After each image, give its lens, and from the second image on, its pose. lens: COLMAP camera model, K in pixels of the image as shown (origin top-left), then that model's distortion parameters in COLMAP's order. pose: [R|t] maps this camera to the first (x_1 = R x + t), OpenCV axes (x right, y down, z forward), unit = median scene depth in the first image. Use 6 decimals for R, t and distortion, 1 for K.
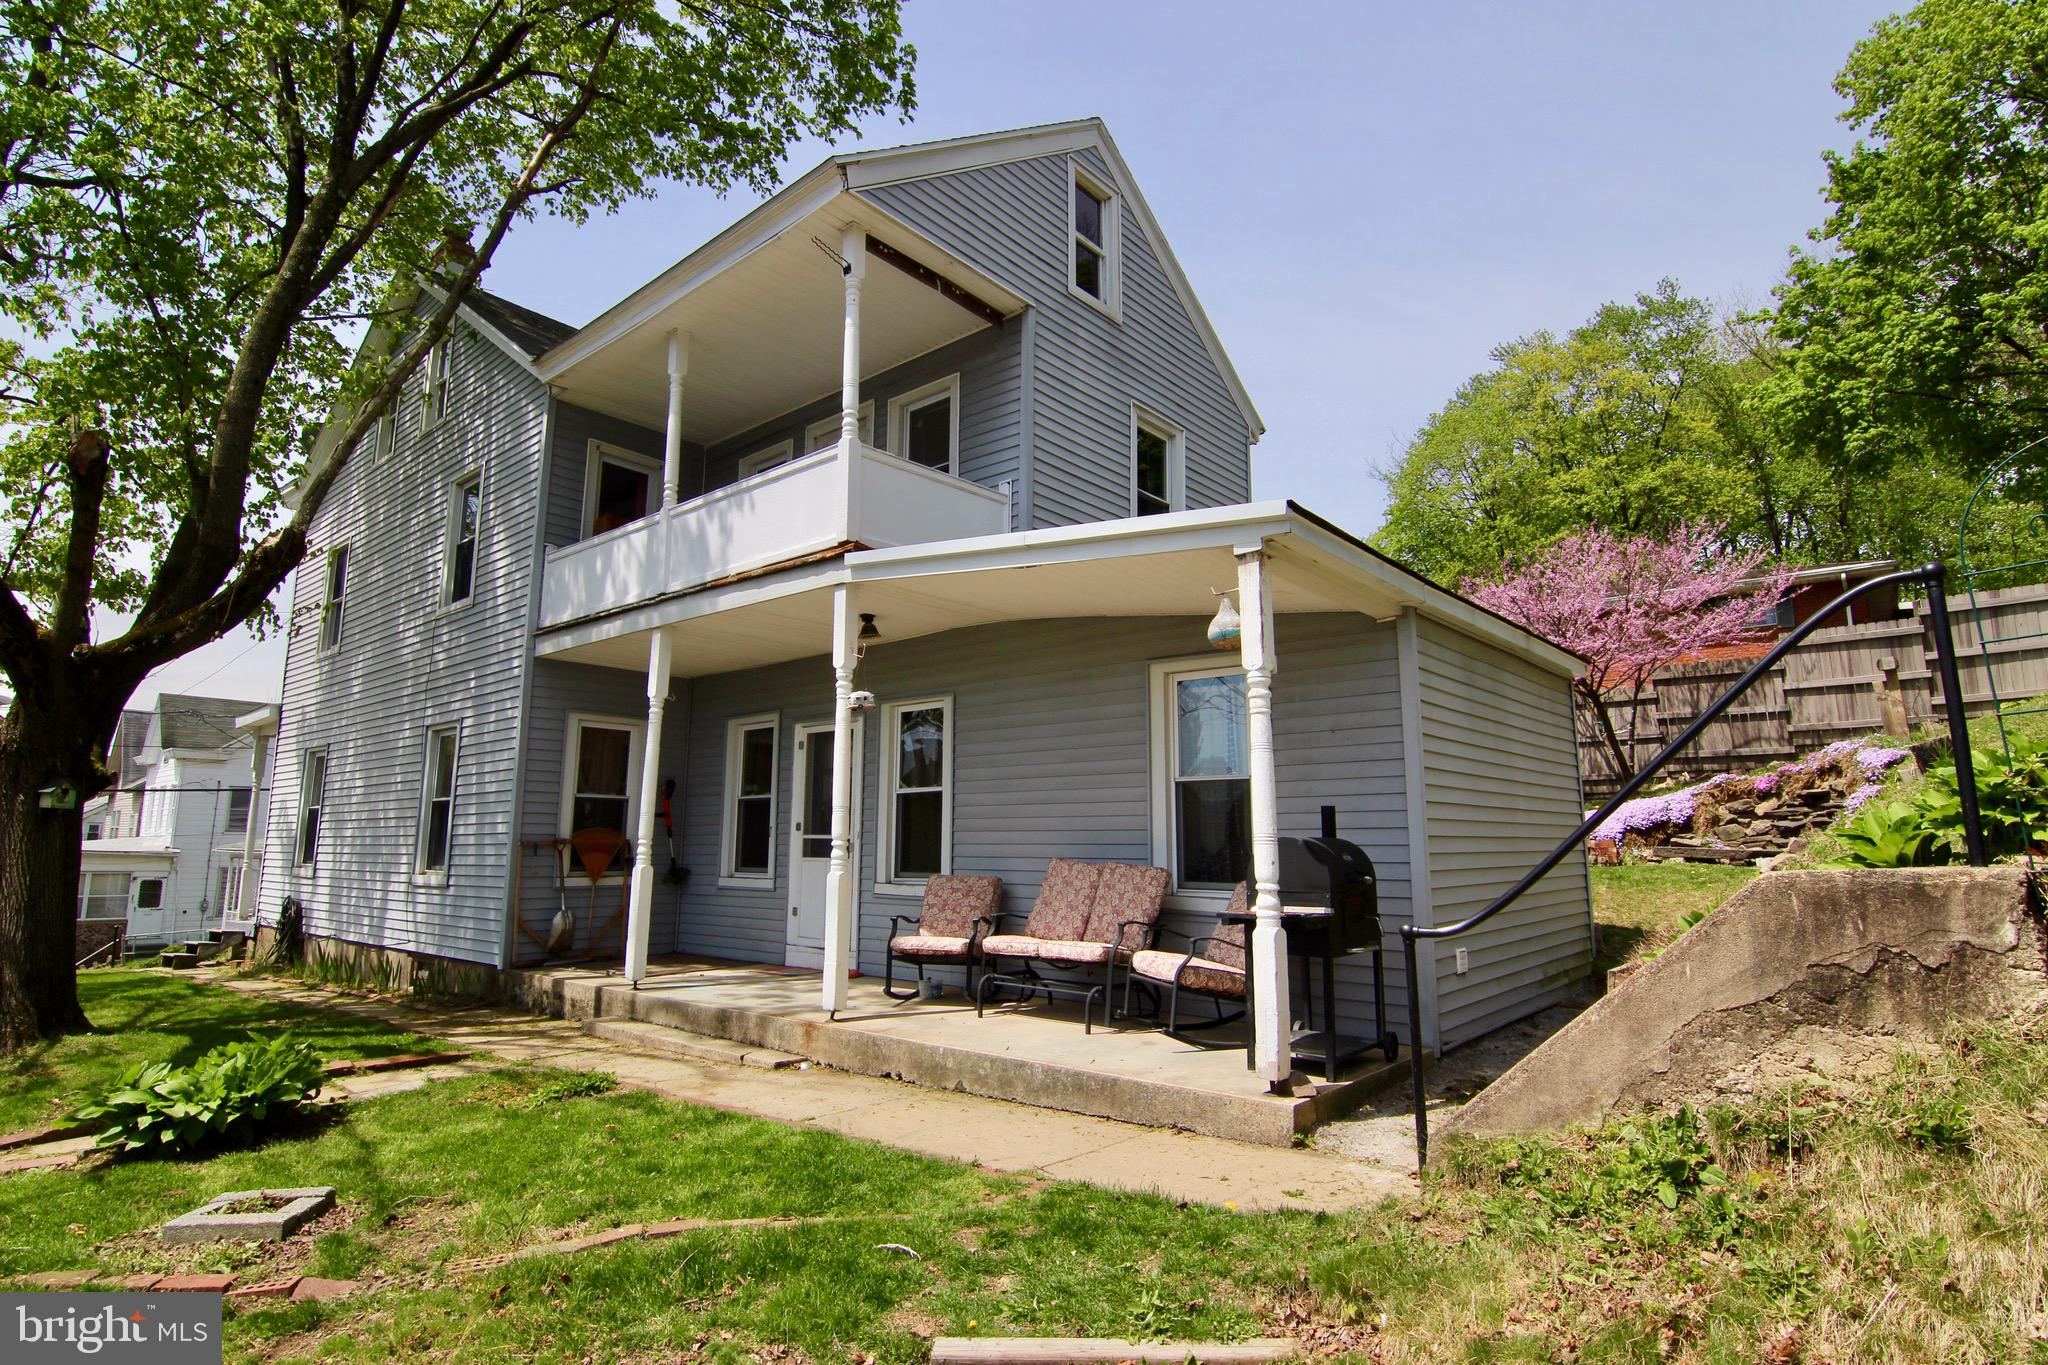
lens RADIAL K [[1015.0, 0, 1024.0], [0, 1015.0, 682.5], [0, 0, 1]] dist [-0.024038, -0.001661]
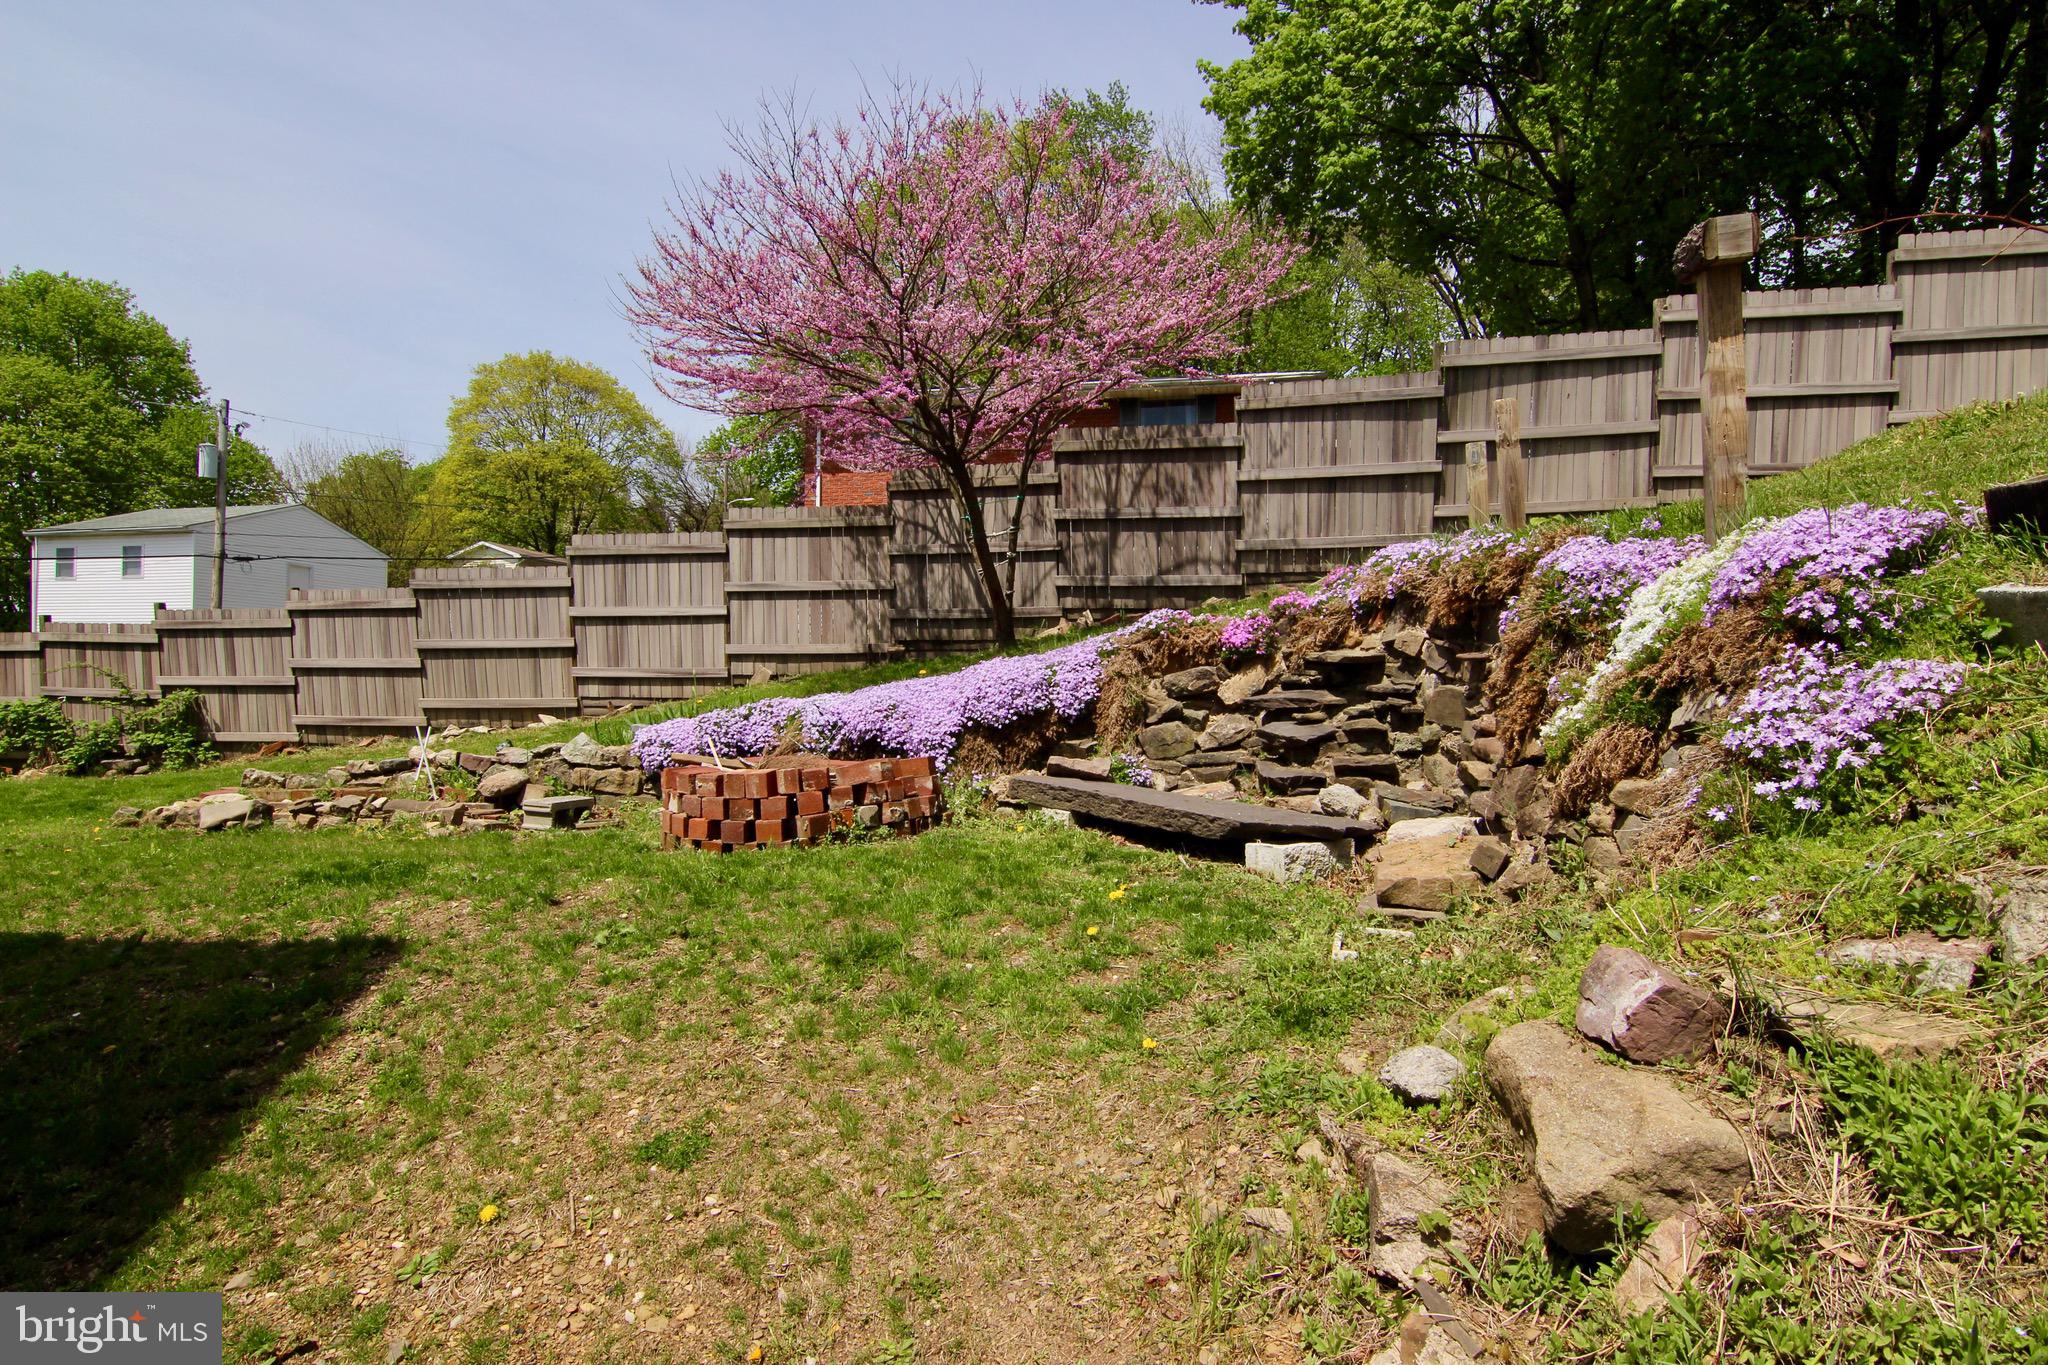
lens RADIAL K [[1044.7, 0, 1024.0], [0, 1044.7, 682.5], [0, 0, 1]] dist [-0.003610, -0.006770]
pose [[0.864983, 0.002554, 0.501794, 0.371438], [-0.082425, 0.987128, 0.137057, 0.058851], [-0.494985, -0.159912, 0.854060, 0.568831]]
